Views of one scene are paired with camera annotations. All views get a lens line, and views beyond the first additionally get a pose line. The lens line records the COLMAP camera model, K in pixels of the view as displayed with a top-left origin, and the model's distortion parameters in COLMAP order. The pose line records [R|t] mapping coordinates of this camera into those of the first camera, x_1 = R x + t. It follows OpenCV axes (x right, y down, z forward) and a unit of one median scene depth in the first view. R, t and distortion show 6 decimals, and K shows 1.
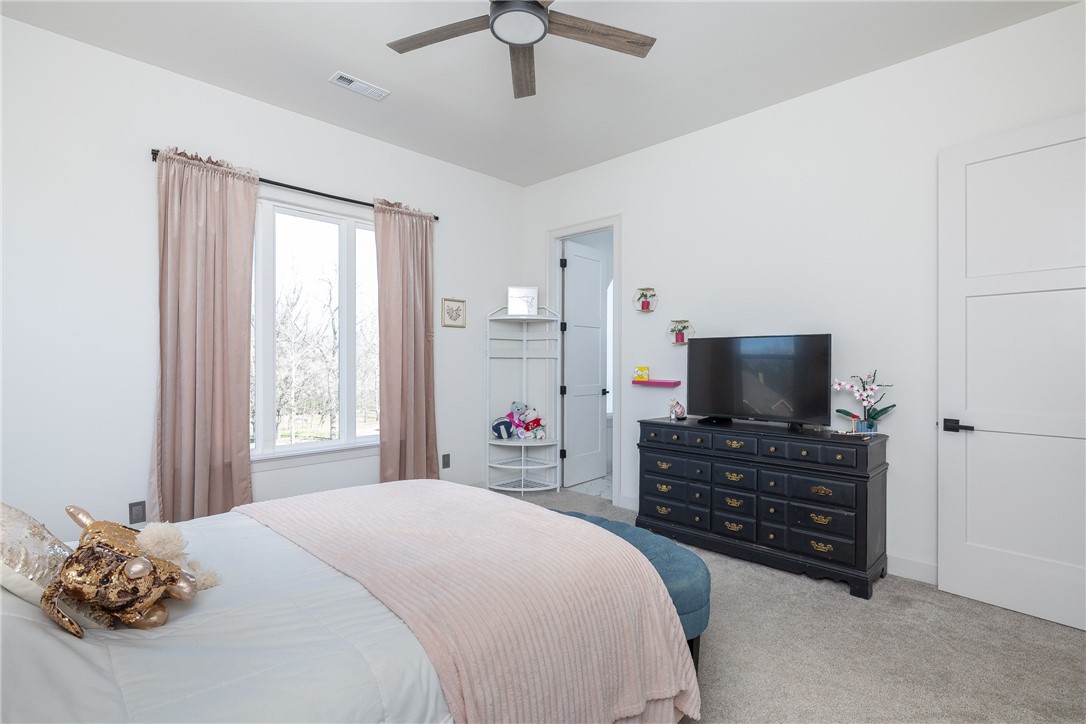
lens RADIAL K [[515.9, 0, 542.1], [0, 515.9, 362.4], [0, 0, 1]] dist [-0.004047, 0.000282]
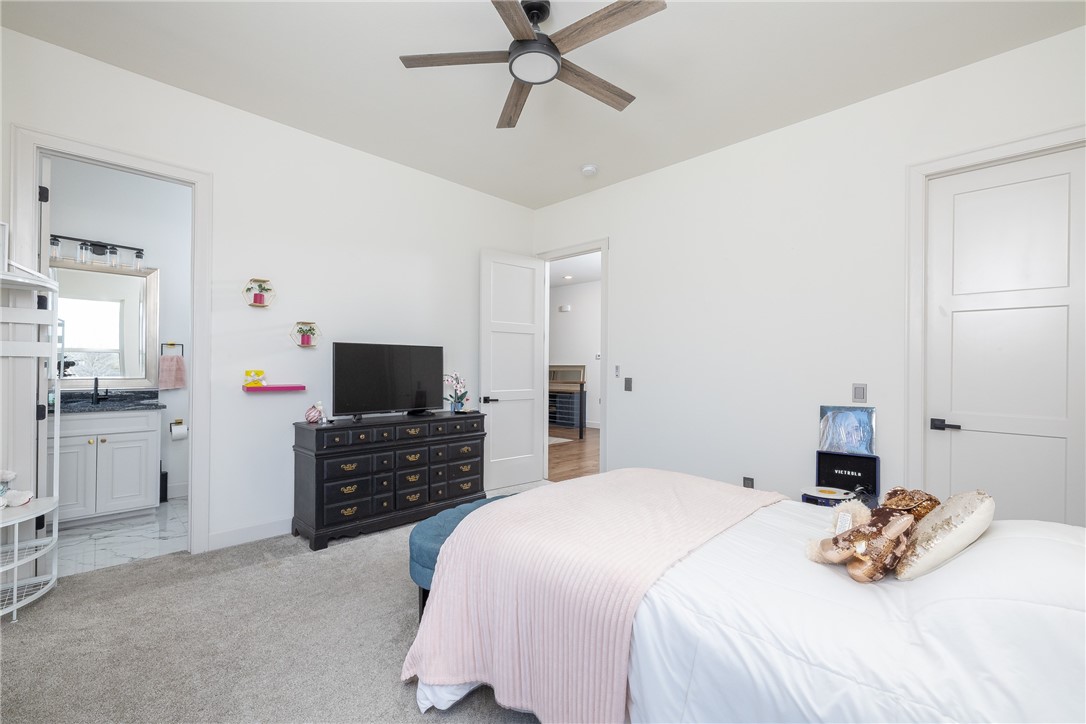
lens RADIAL K [[470.1, 0, 540.6], [0, 470.1, 361.3], [0, 0, 1]] dist [0.000732, 0.000469]
pose [[0.013921, -0.003255, 0.999898, -0.638883], [-0.013318, 0.999905, 0.003441, -0.016832], [-0.999814, -0.013365, 0.013877, 0.568361]]
